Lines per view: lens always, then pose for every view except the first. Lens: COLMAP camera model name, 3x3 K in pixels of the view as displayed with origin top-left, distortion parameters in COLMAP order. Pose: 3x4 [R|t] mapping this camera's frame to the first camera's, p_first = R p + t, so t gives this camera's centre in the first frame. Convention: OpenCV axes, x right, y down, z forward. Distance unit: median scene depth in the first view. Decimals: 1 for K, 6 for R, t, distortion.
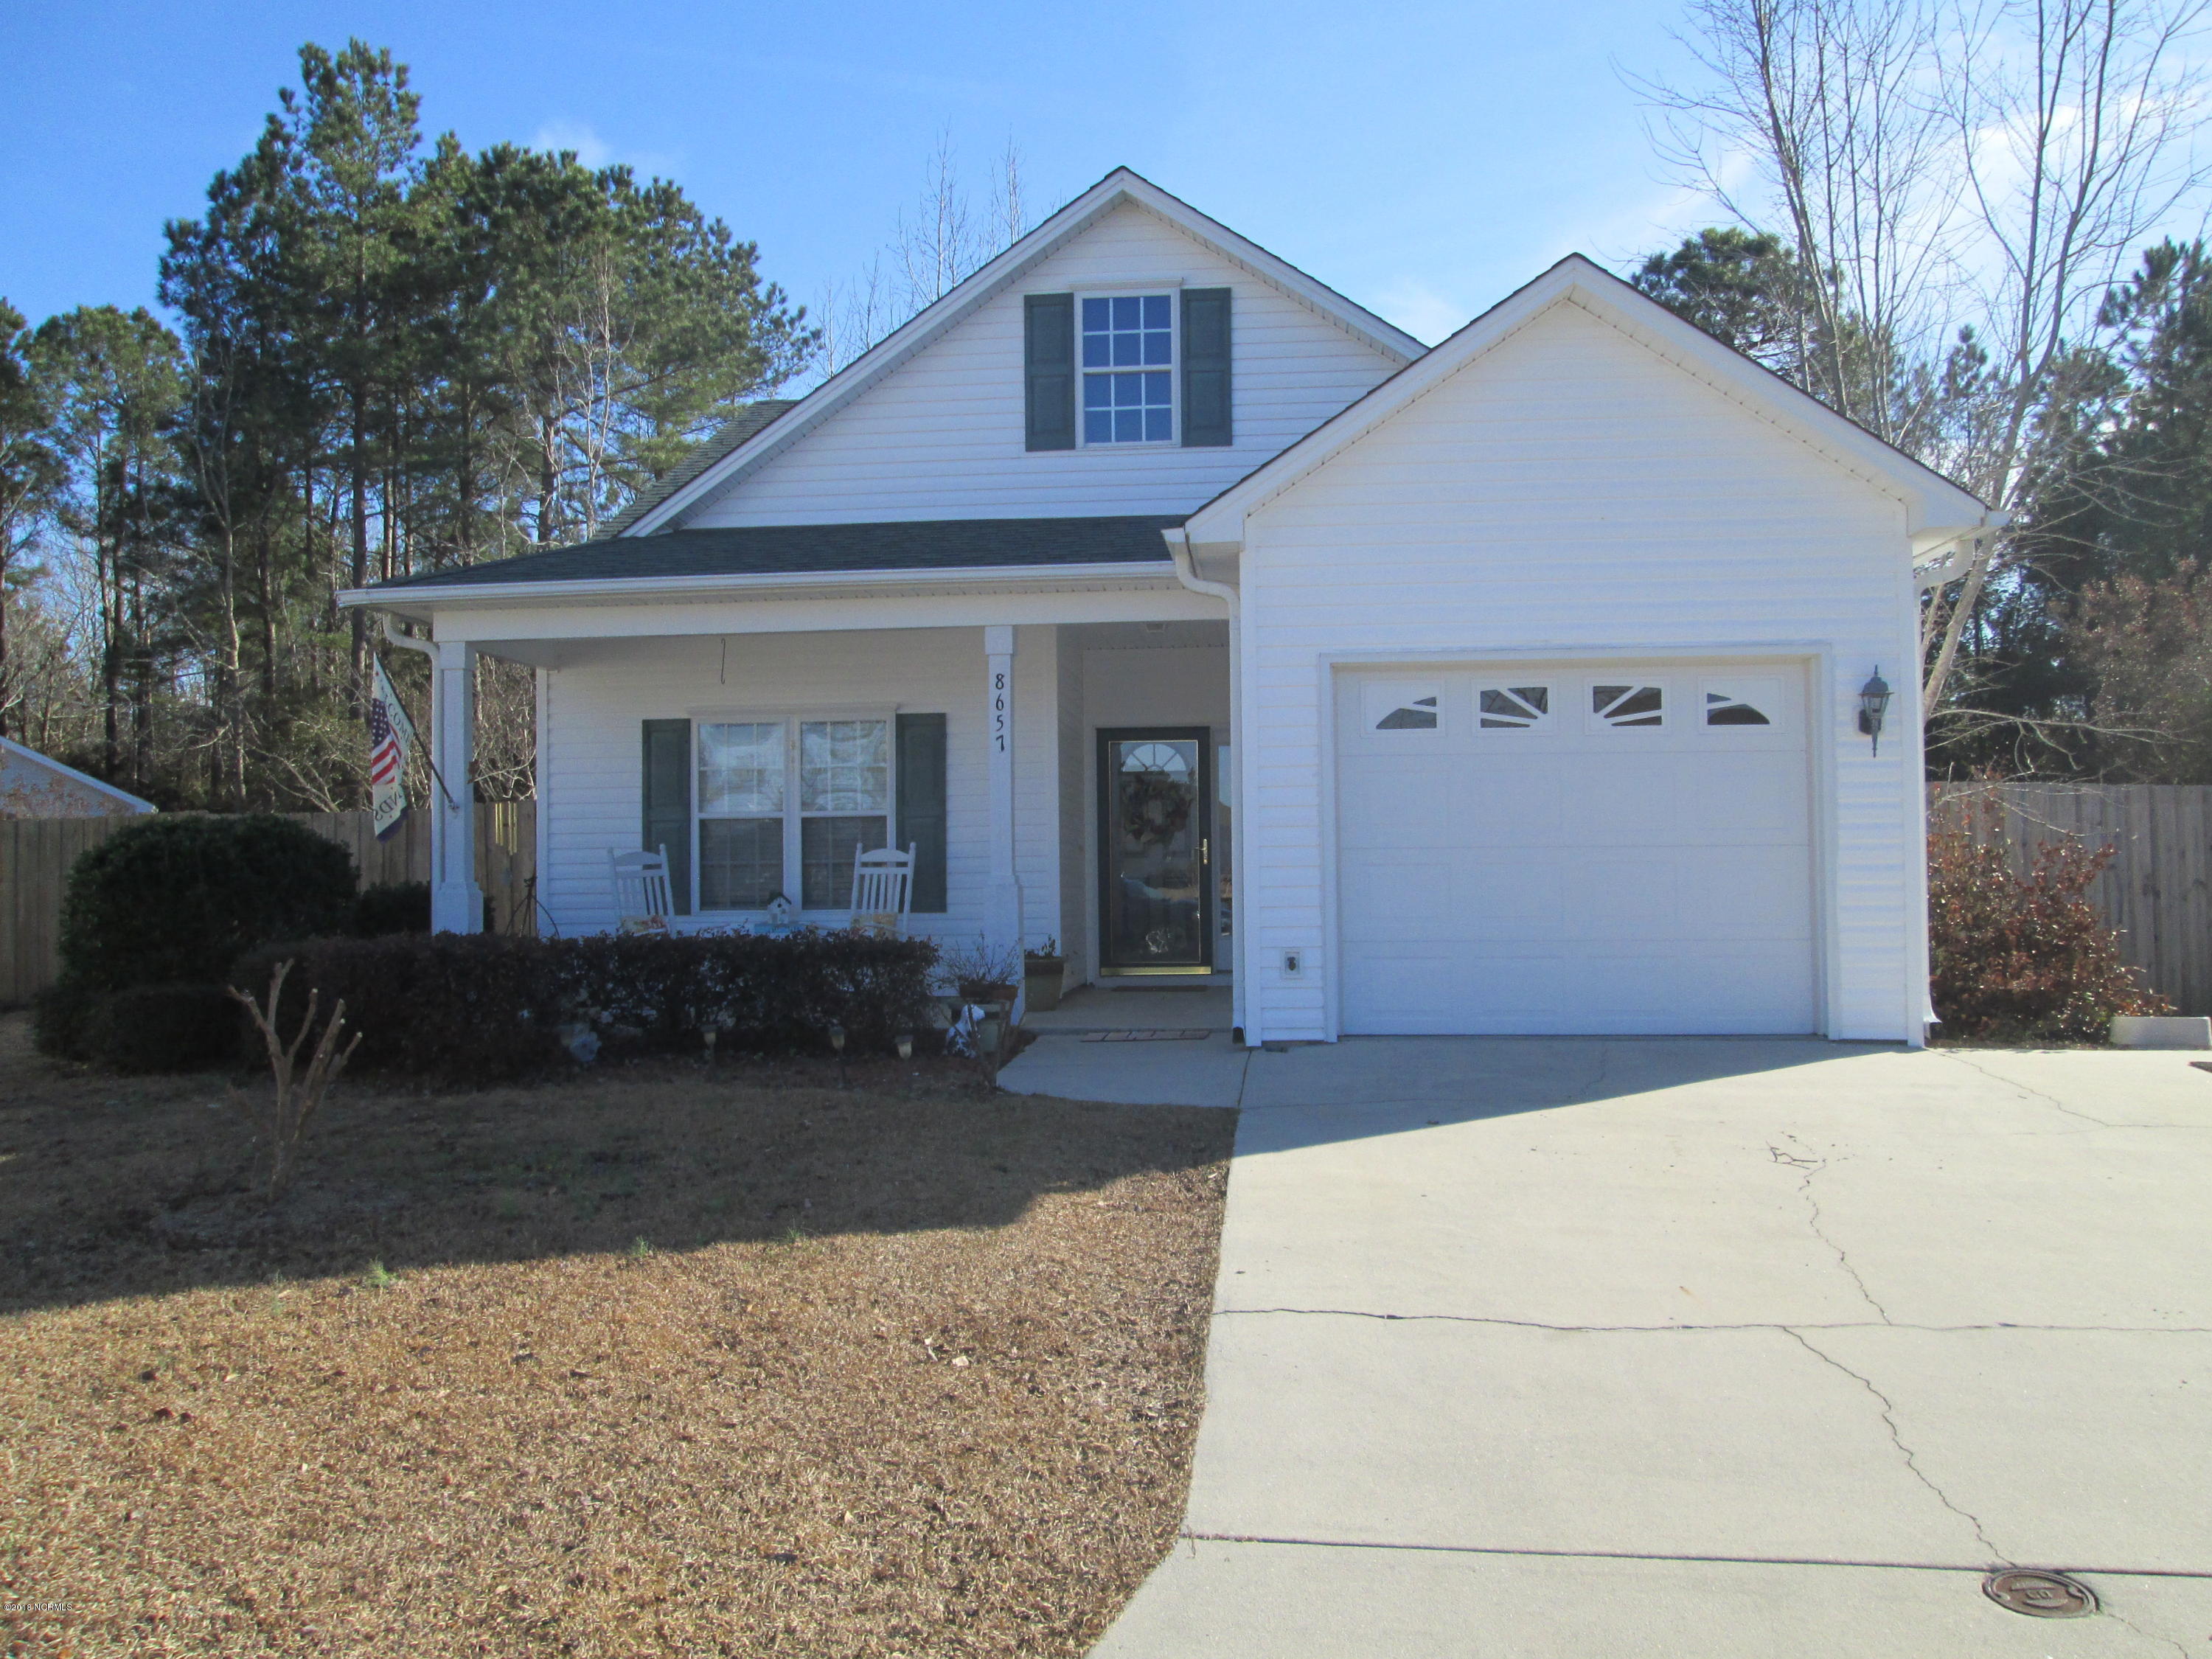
lens RADIAL K [[1873.5, 0, 1112.4], [0, 1873.5, 838.5], [0, 0, 1]] dist [-0.016126, -0.022703]
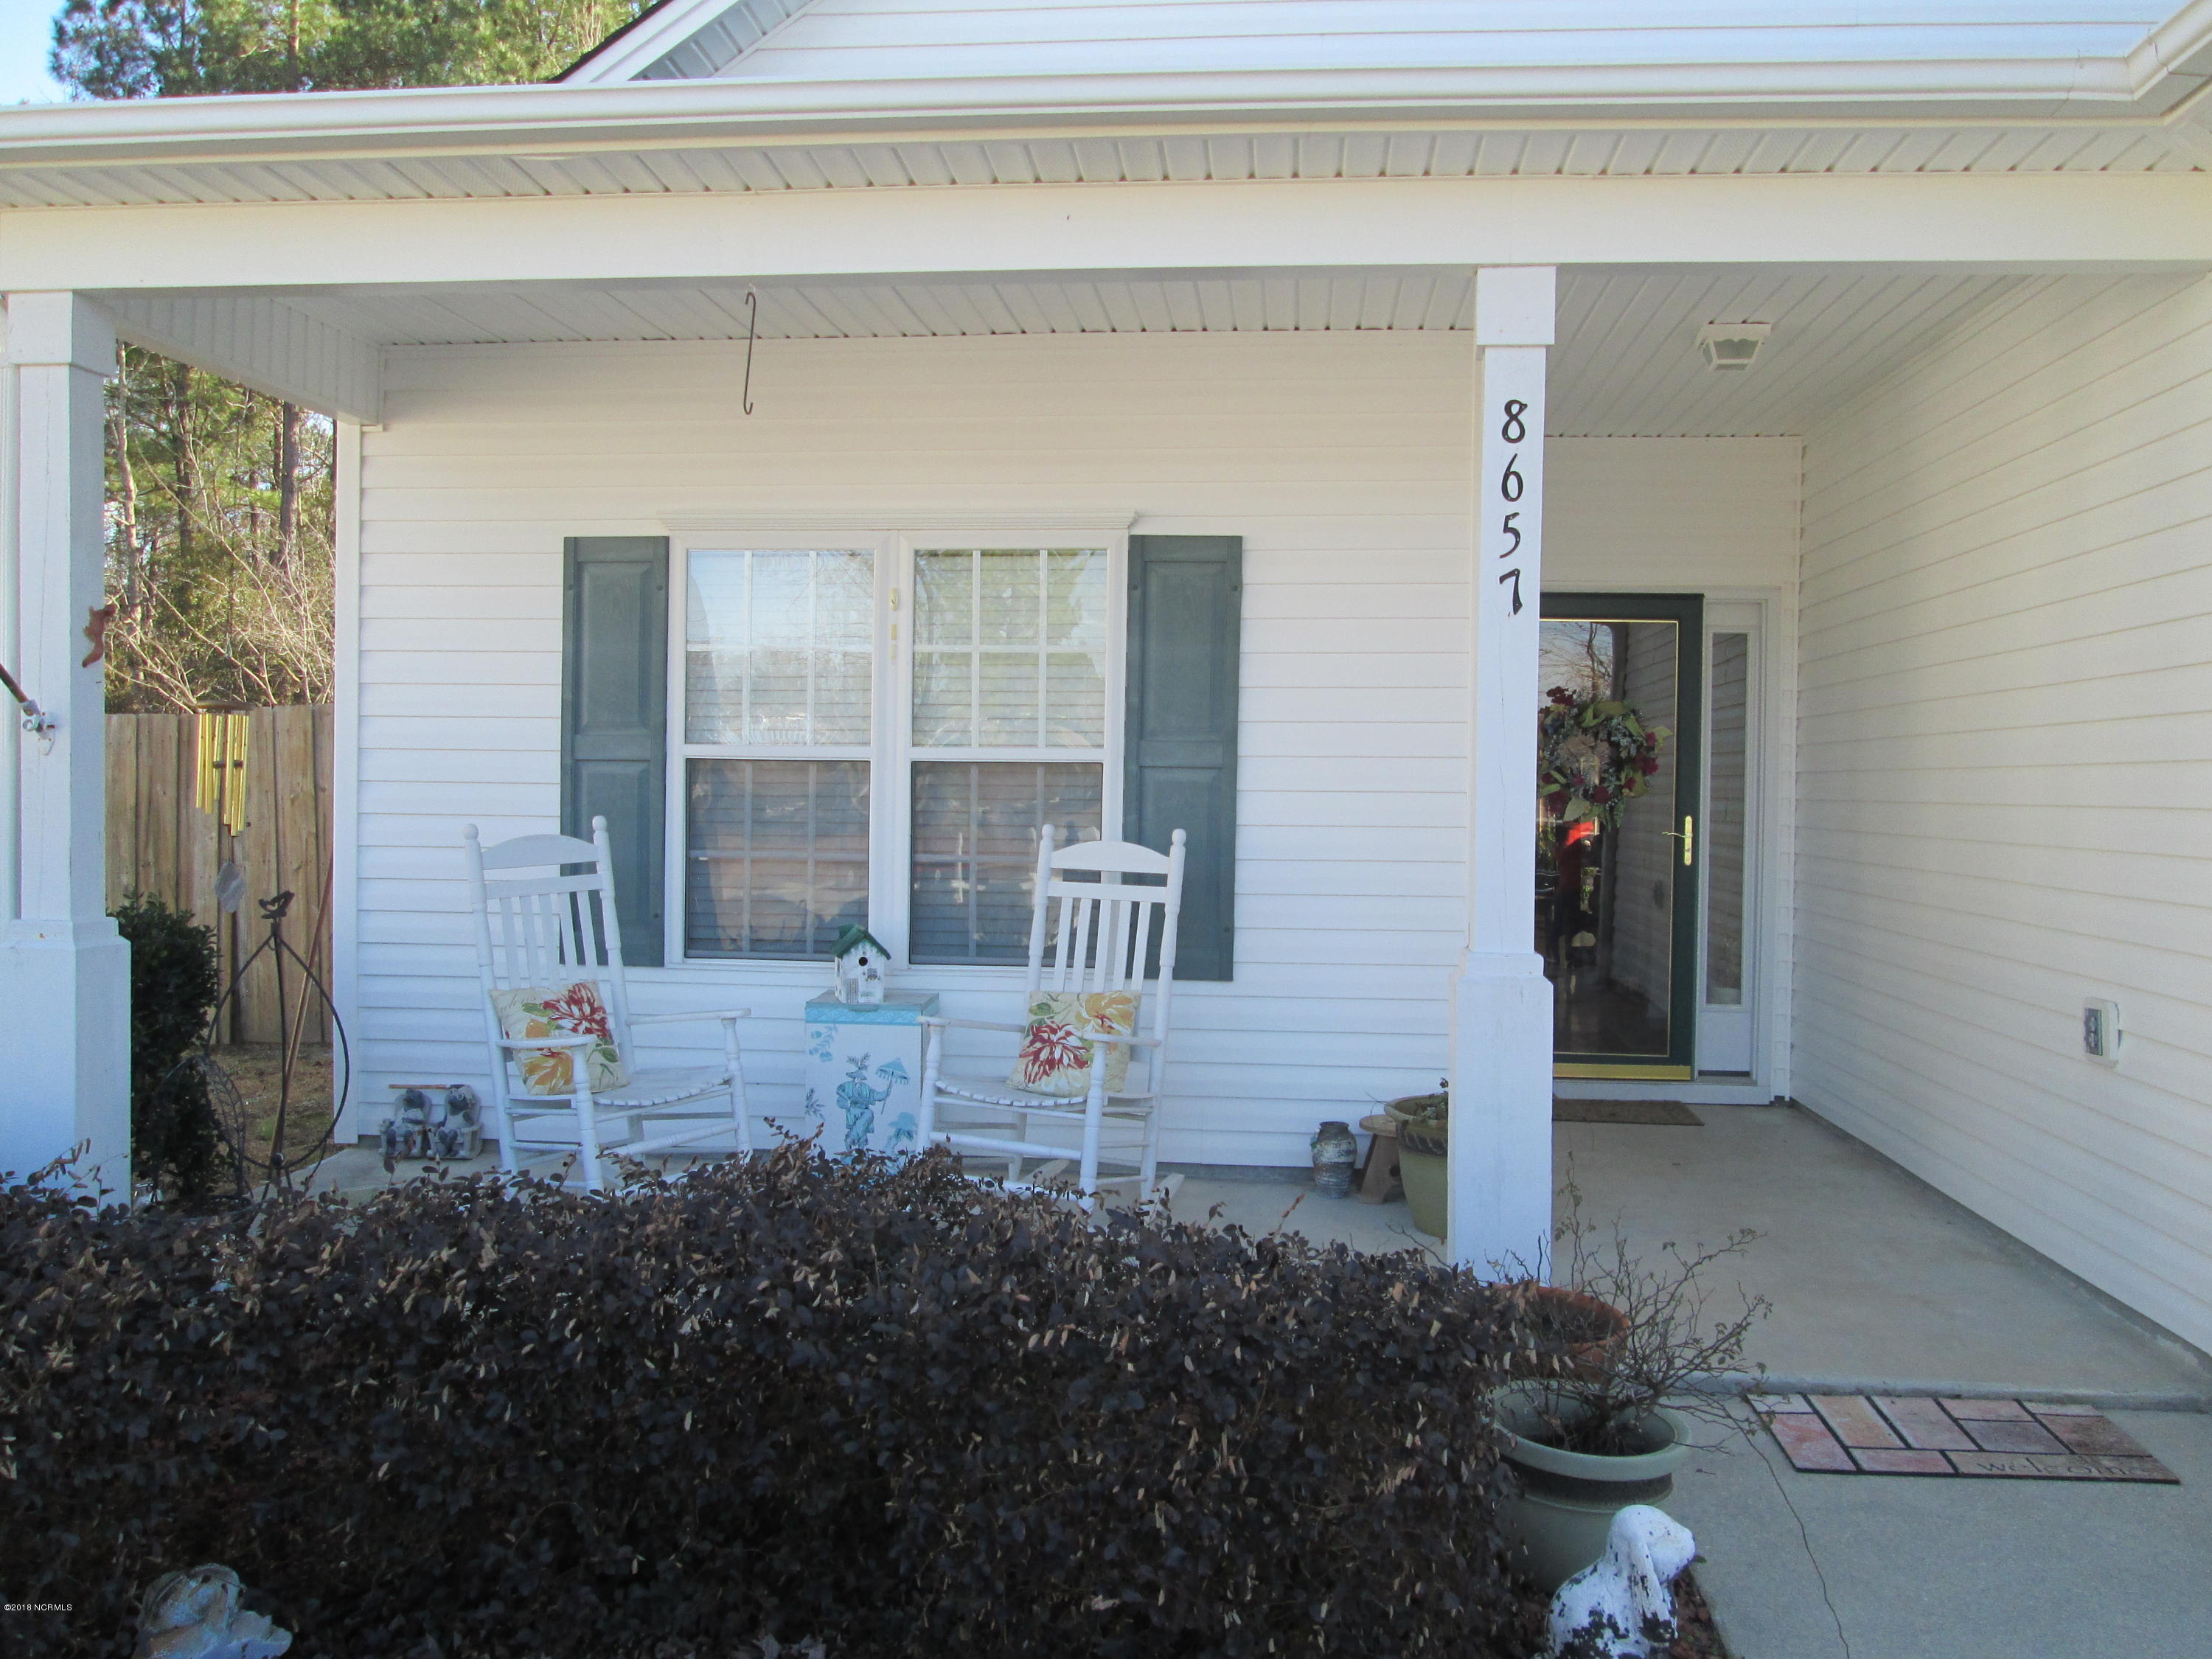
lens RADIAL K [[1873.5, 0, 1101.7], [0, 1873.5, 820.4], [0, 0, 1]] dist [-0.016126, -0.022703]
pose [[0.999604, 0.027921, -0.003367, -0.118659], [-0.027763, 0.998802, 0.040302, -0.016420], [0.004489, -0.040192, 0.999182, 0.550767]]
